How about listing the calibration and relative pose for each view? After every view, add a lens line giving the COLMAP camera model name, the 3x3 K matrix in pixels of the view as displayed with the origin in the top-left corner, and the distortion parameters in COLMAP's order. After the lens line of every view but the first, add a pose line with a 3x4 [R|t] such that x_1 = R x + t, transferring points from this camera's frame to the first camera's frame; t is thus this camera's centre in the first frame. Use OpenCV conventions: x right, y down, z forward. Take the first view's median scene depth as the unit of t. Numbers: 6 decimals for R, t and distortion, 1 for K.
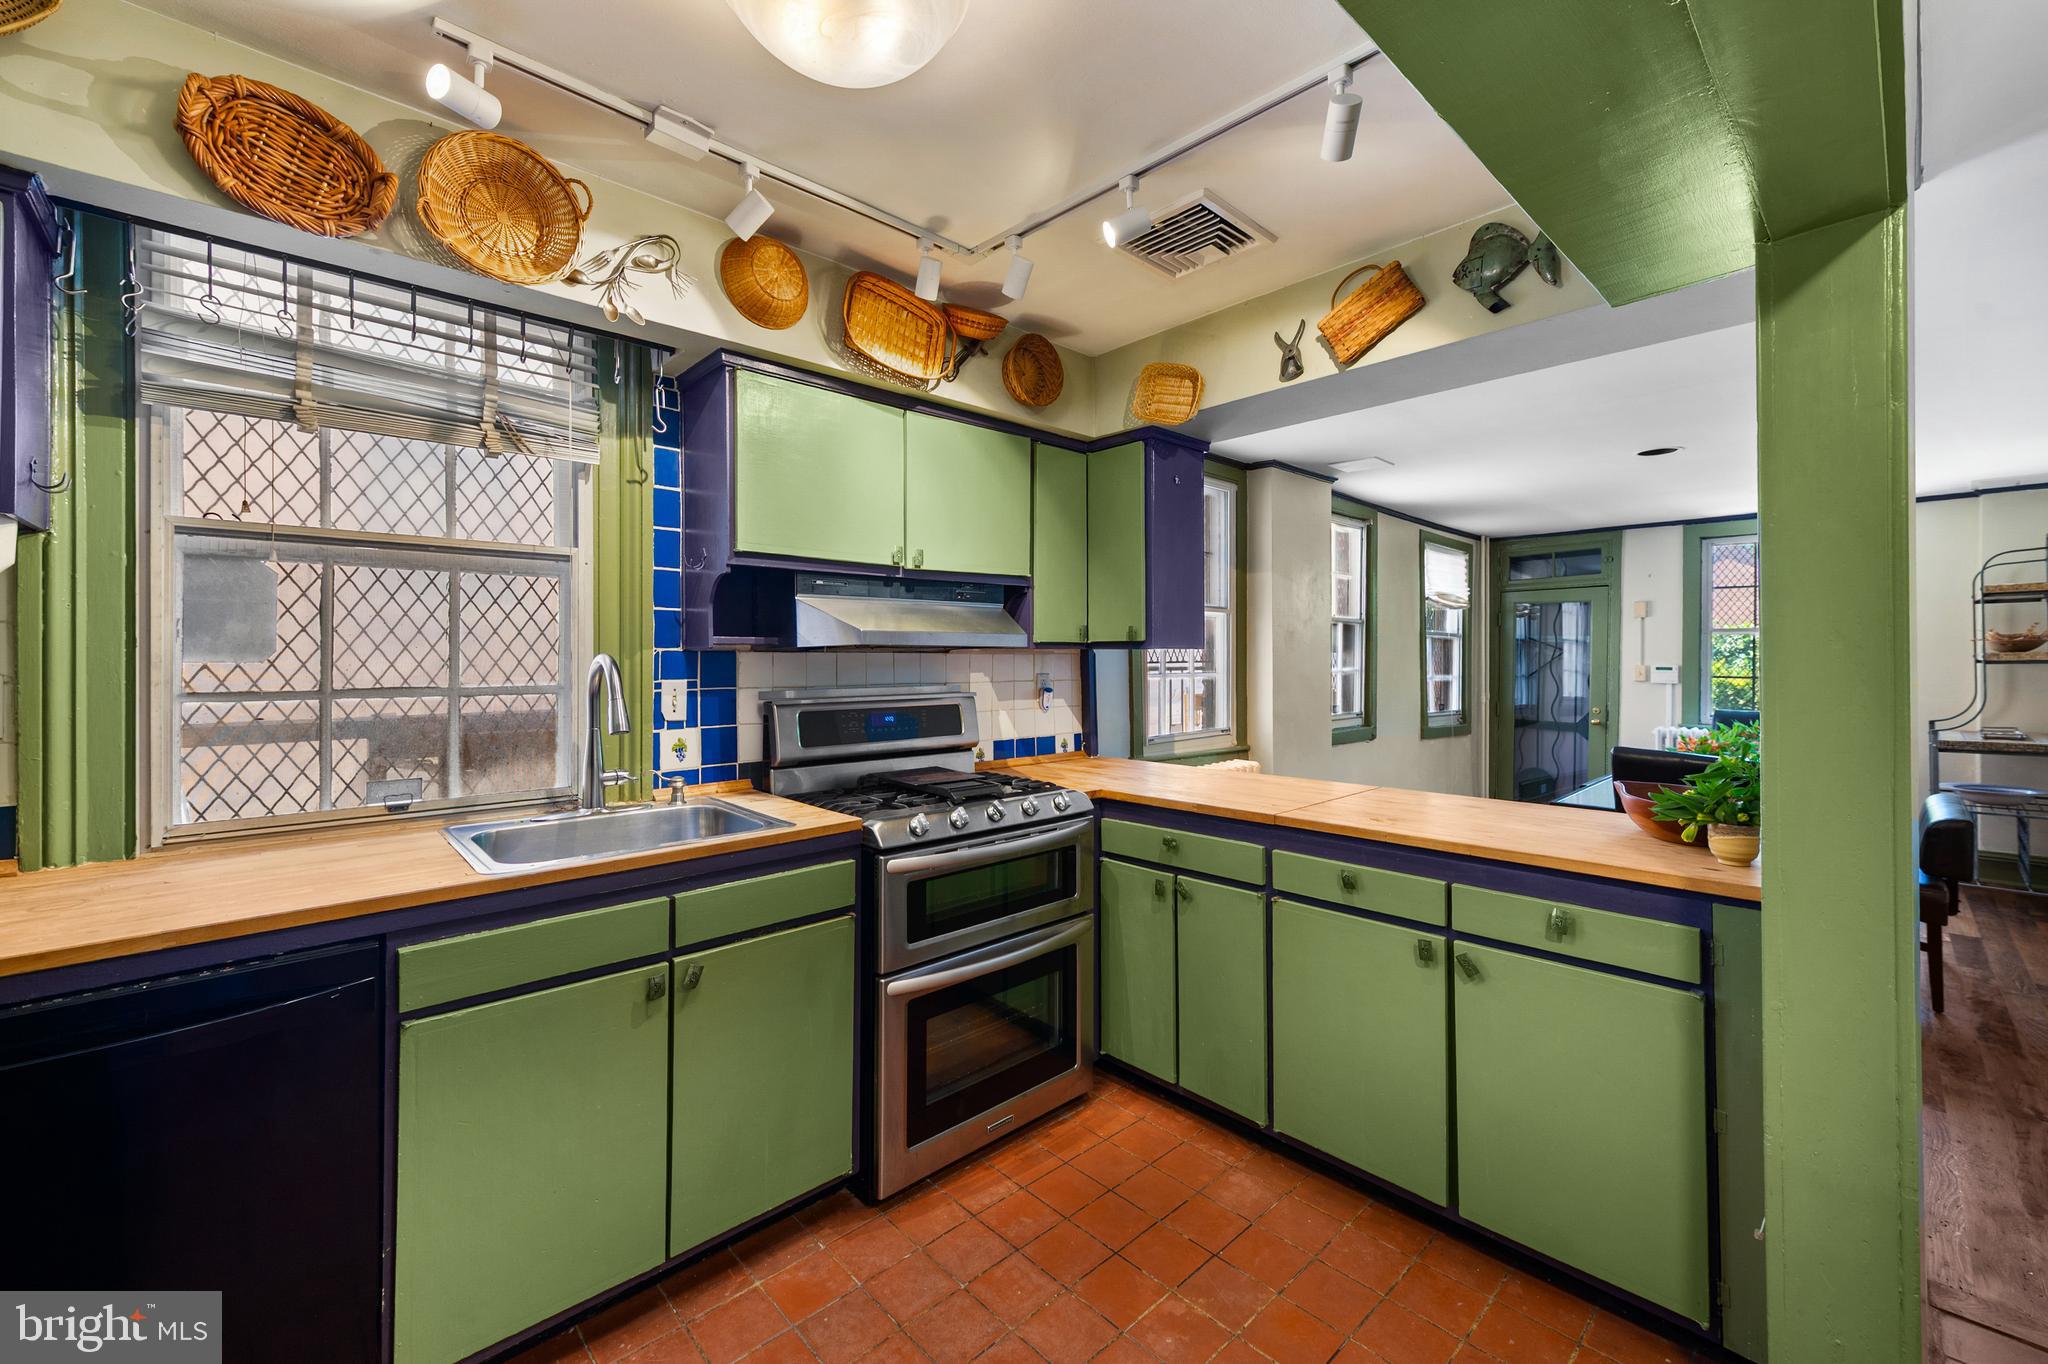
lens RADIAL K [[829.3, 0, 1030.5], [0, 829.3, 660.1], [0, 0, 1]] dist [-0.003596, -0.000211]
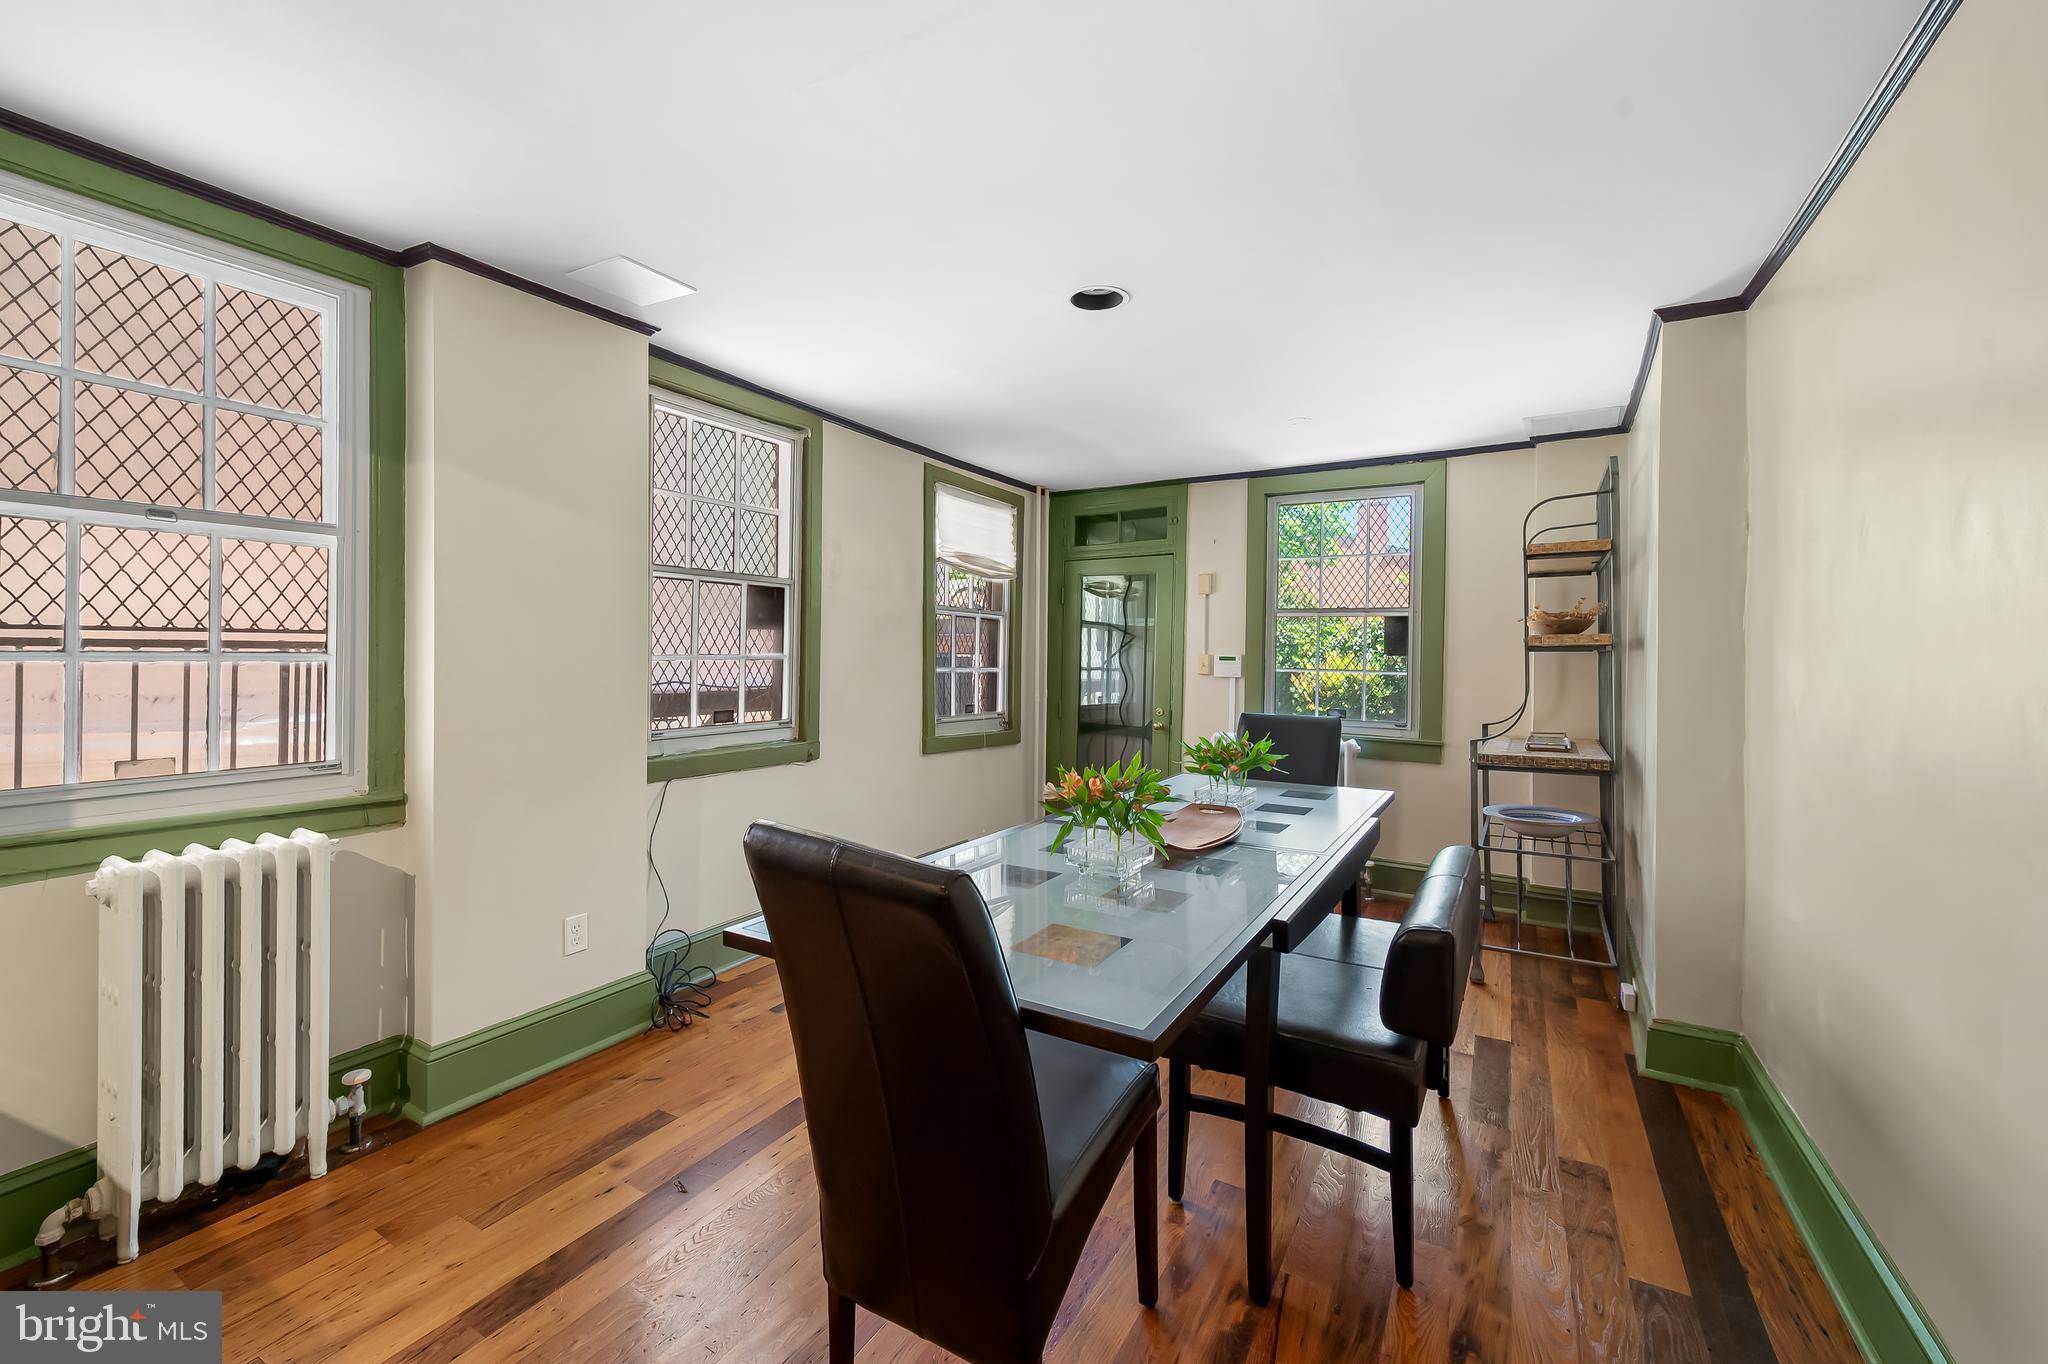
lens RADIAL K [[829.3, 0, 1030.5], [0, 829.3, 660.1], [0, 0, 1]] dist [-0.003596, -0.000211]
pose [[0.961579, 0.006887, 0.274441, 0.359801], [-0.008515, 0.999952, 0.004742, 0.009548], [-0.274396, -0.006897, 0.961592, 0.279761]]
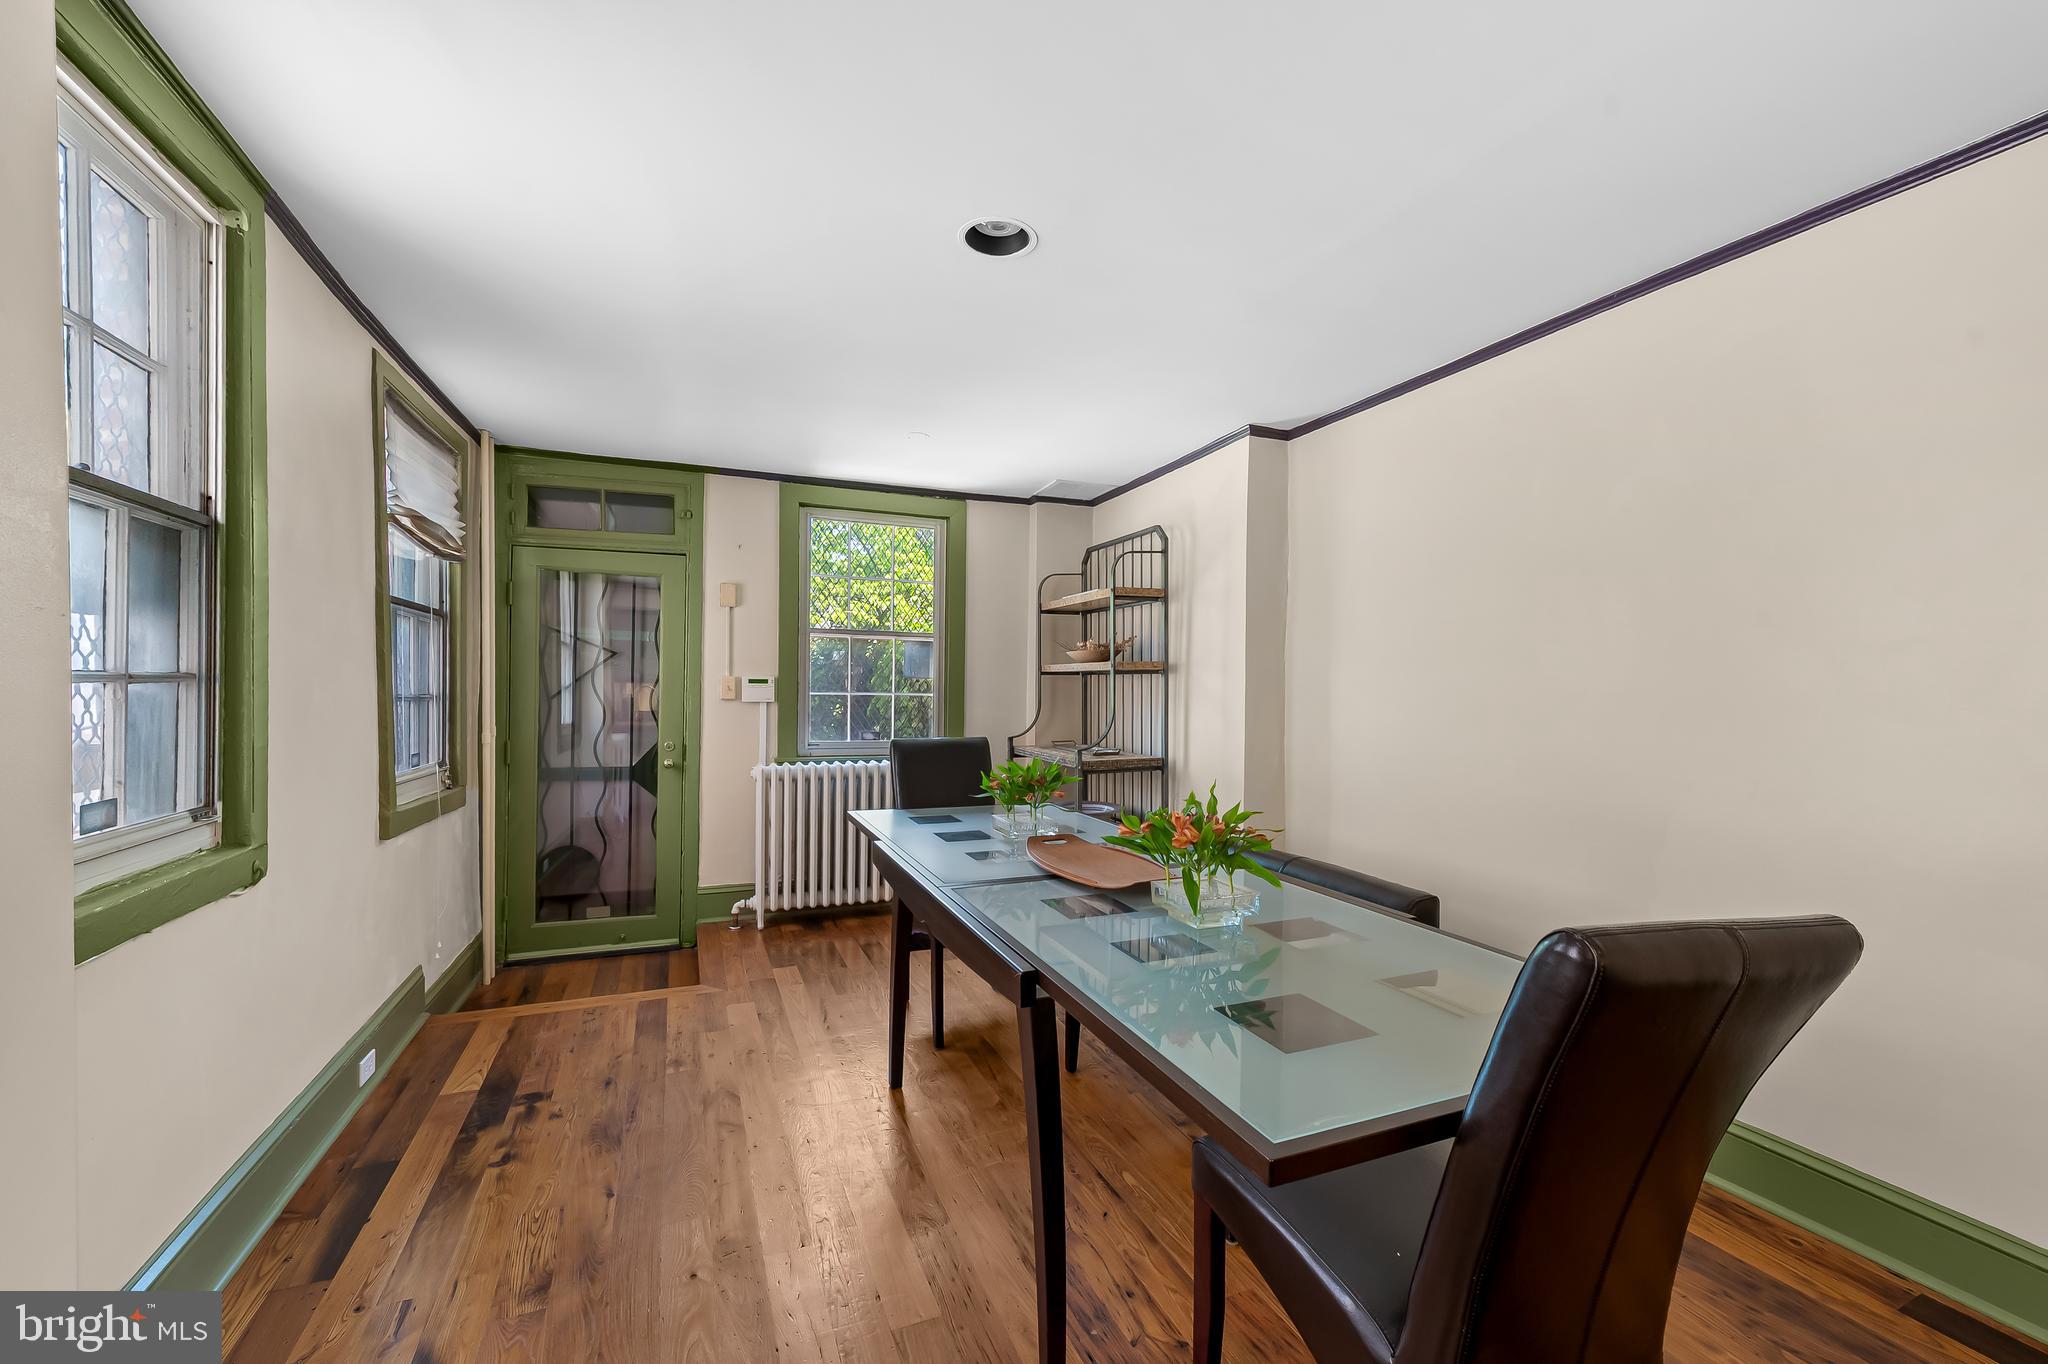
lens RADIAL K [[815.6, 0, 1027.2], [0, 815.6, 693.5], [0, 0, 1]] dist [0.000728, 0.000102]
pose [[0.366257, -0.005314, 0.930499, 0.199099], [-0.007587, 0.999933, 0.008697, 0.012929], [-0.930483, -0.010245, 0.366192, 0.525714]]
